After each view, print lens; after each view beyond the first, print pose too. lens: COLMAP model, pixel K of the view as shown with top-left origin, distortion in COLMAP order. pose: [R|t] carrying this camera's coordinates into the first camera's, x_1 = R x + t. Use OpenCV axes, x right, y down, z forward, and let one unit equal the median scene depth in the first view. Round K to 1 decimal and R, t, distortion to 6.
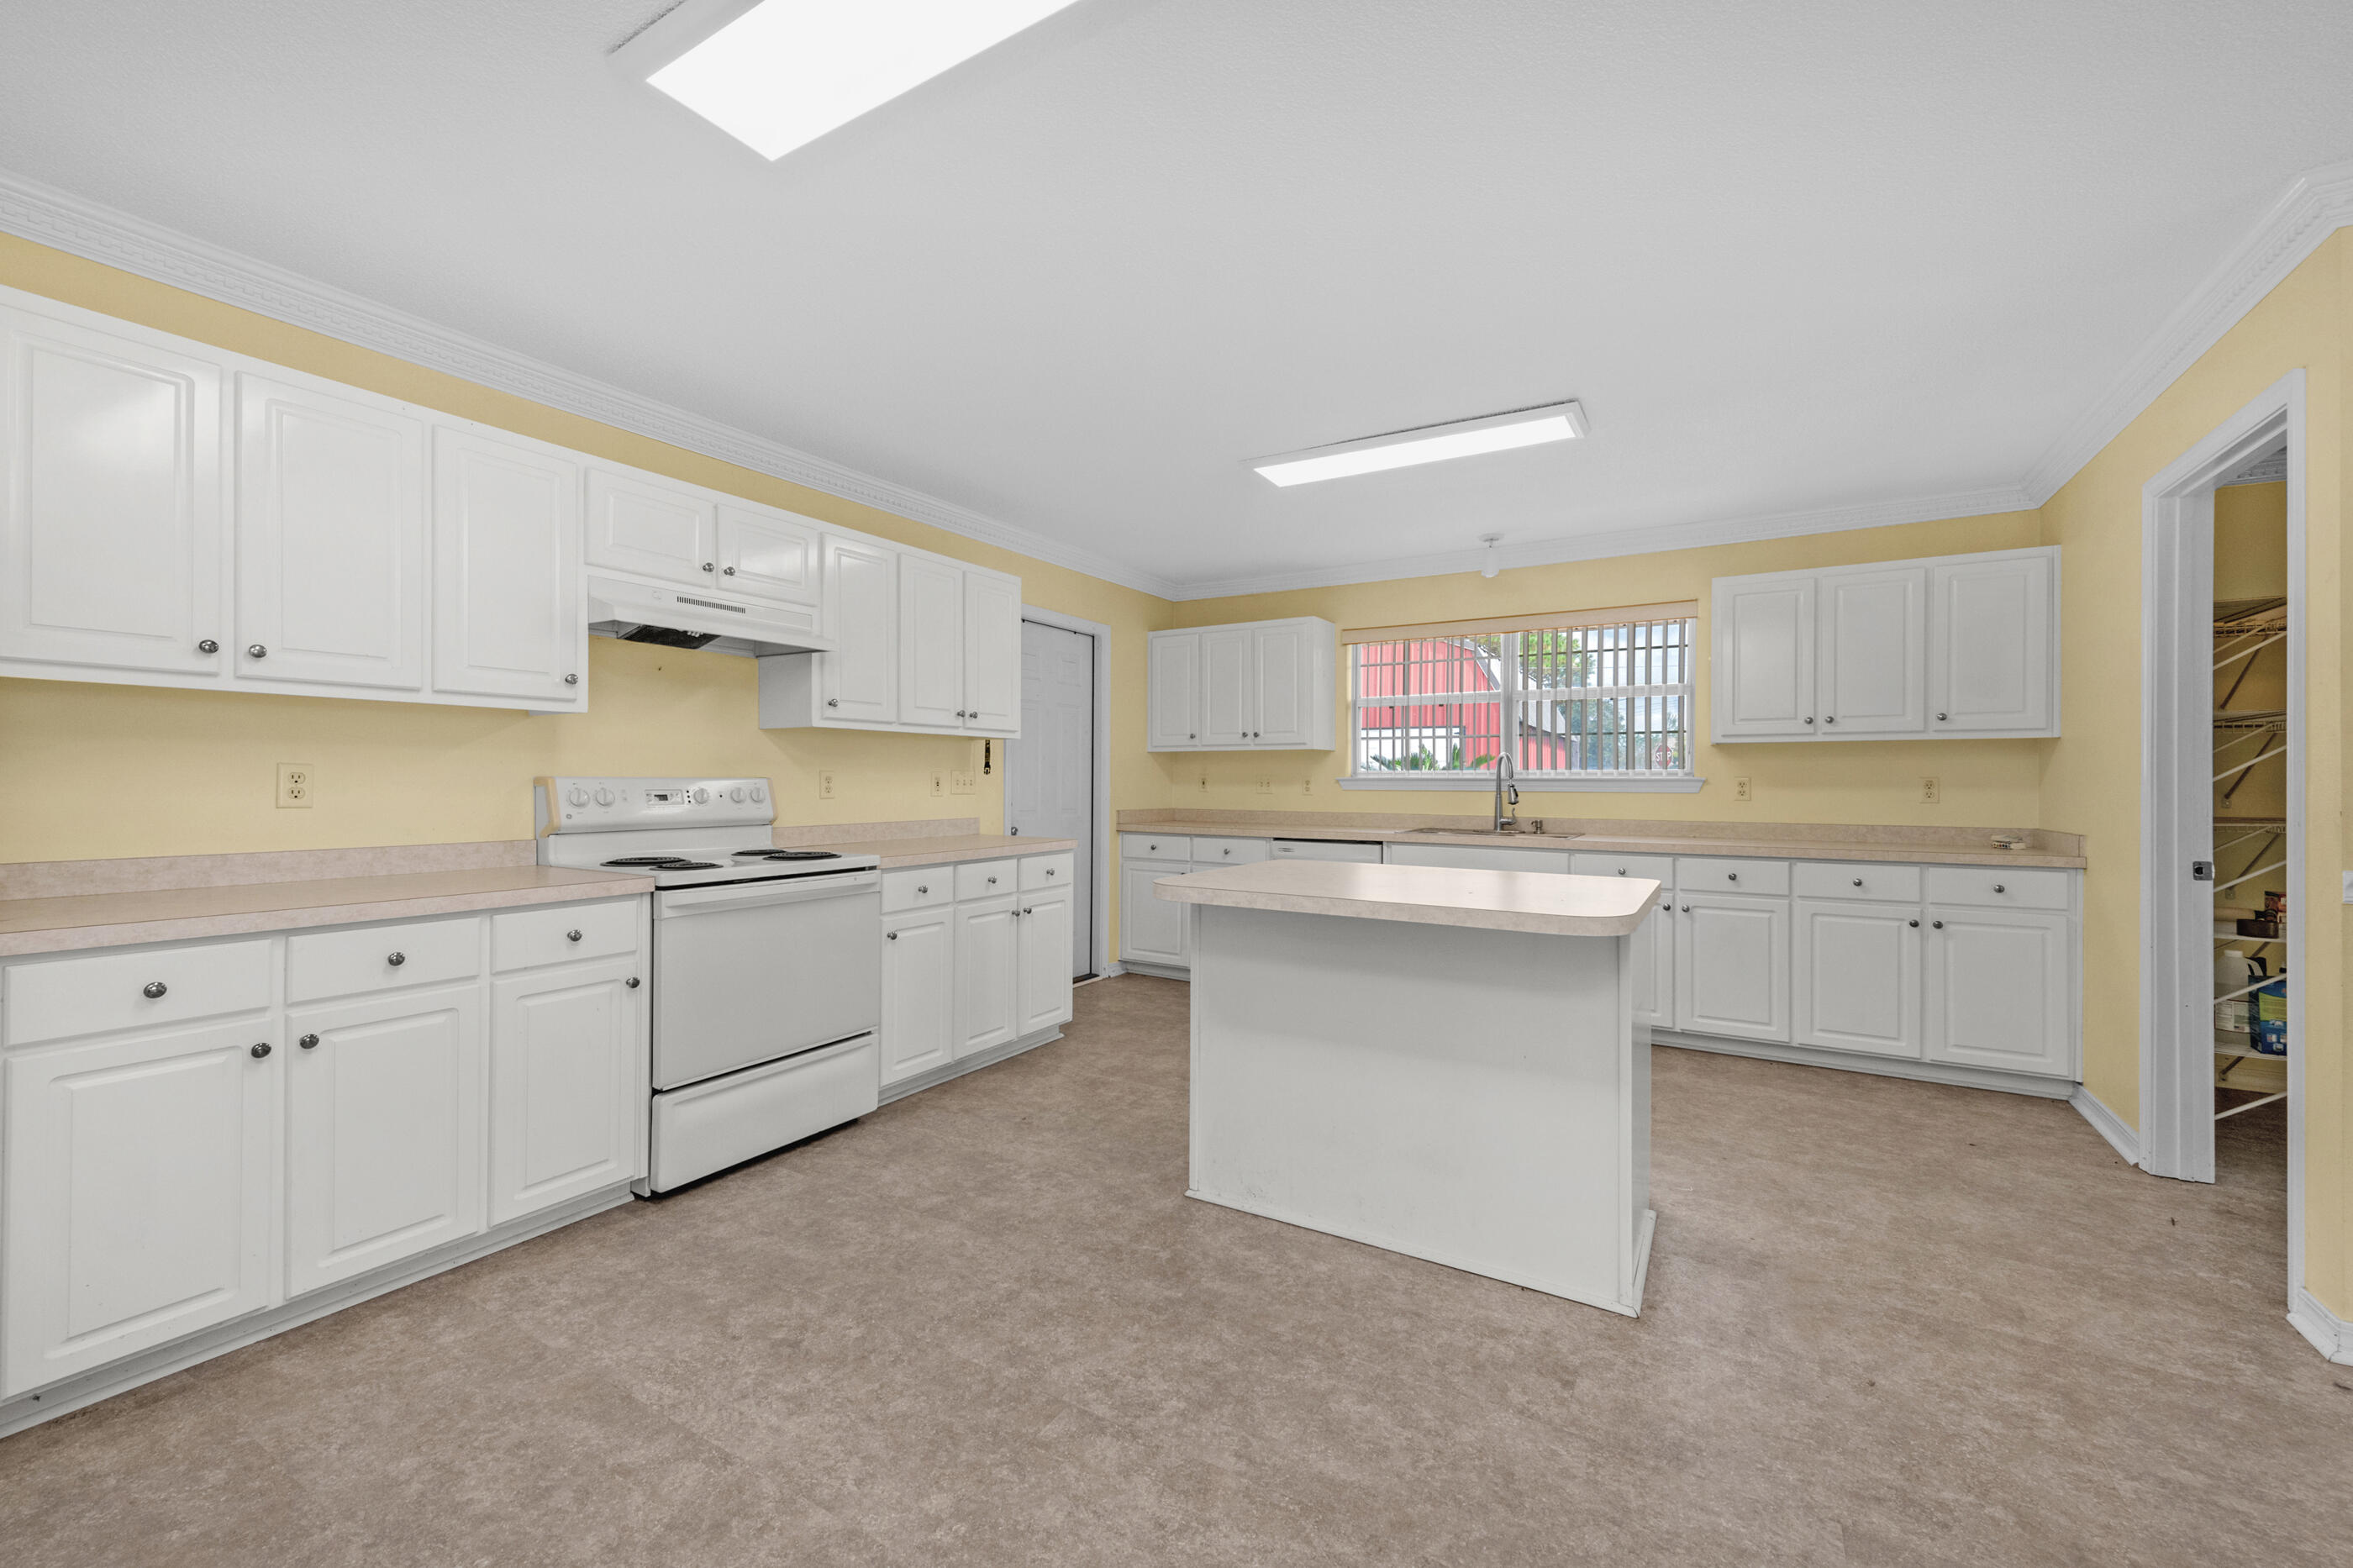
lens RADIAL K [[969.0, 0, 1183.7], [0, 969.0, 779.4], [0, 0, 1]] dist [0.012202, -0.003643]
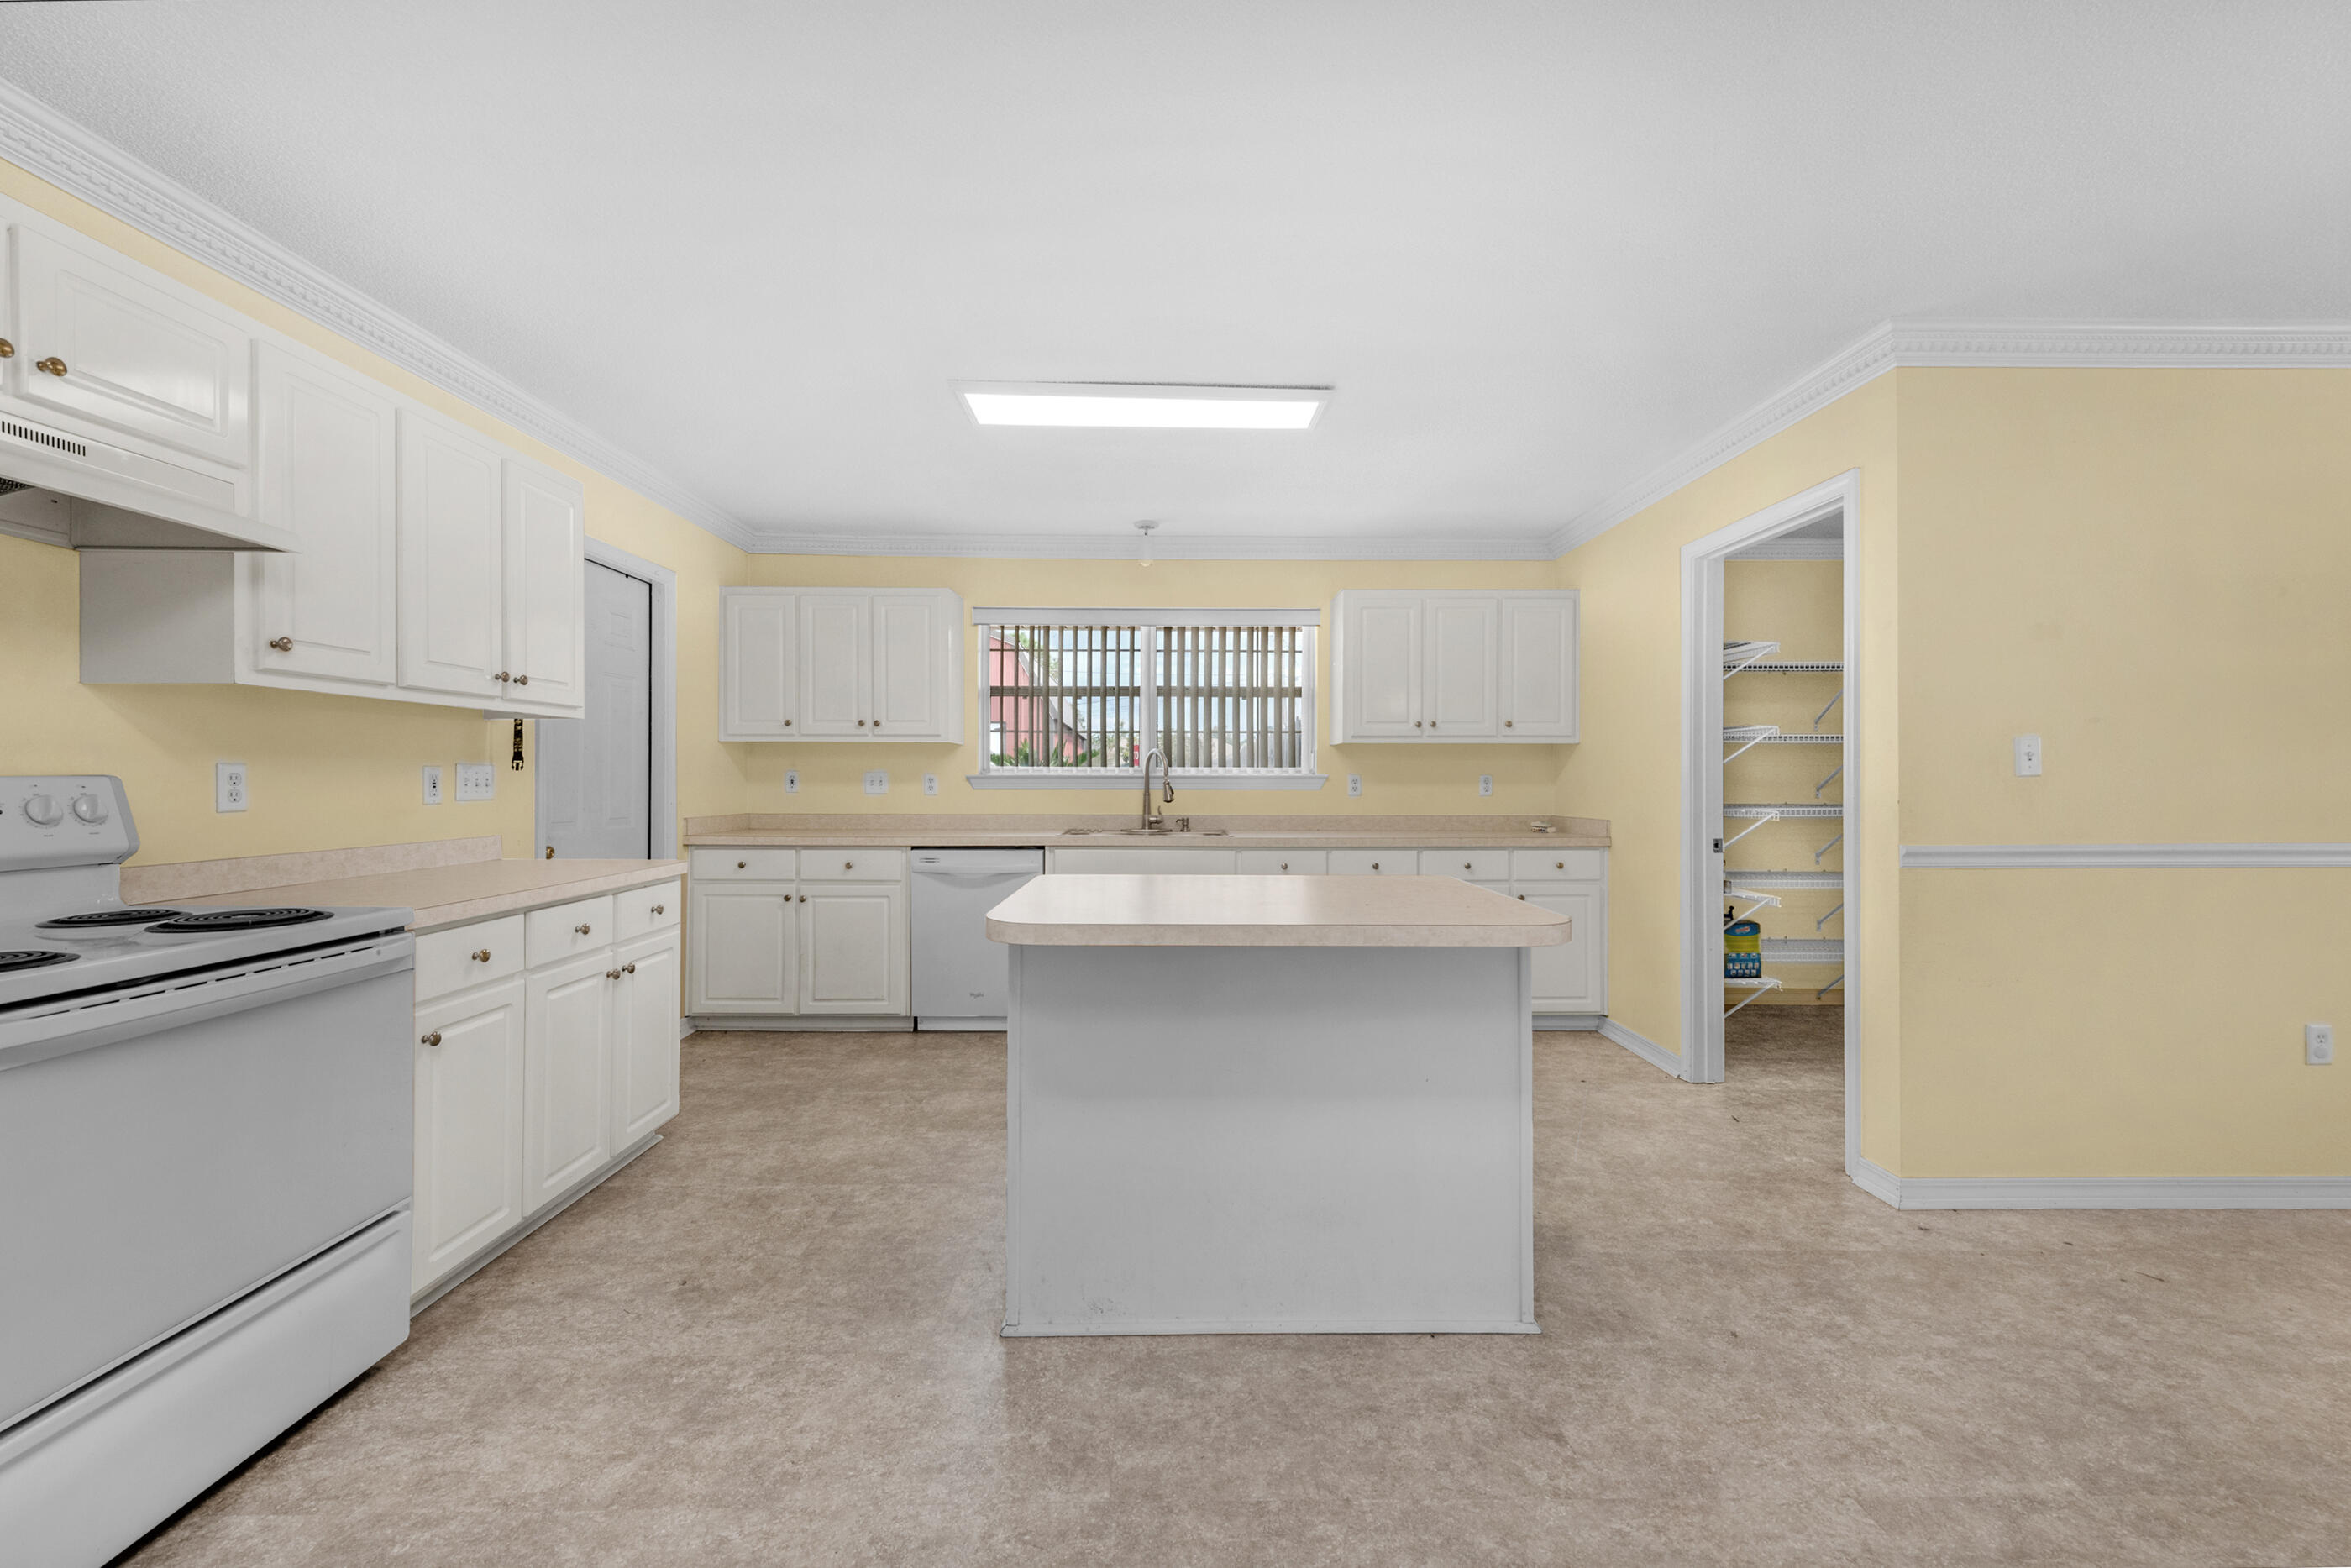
lens RADIAL K [[968.1, 0, 1194.7], [0, 968.1, 776.8], [0, 0, 1]] dist [0.012202, -0.003643]
pose [[0.845012, -0.001347, 0.534746, -0.211826], [0.000676, 0.999999, 0.001450, -0.001451], [-0.534748, -0.000864, 0.845011, 0.226537]]
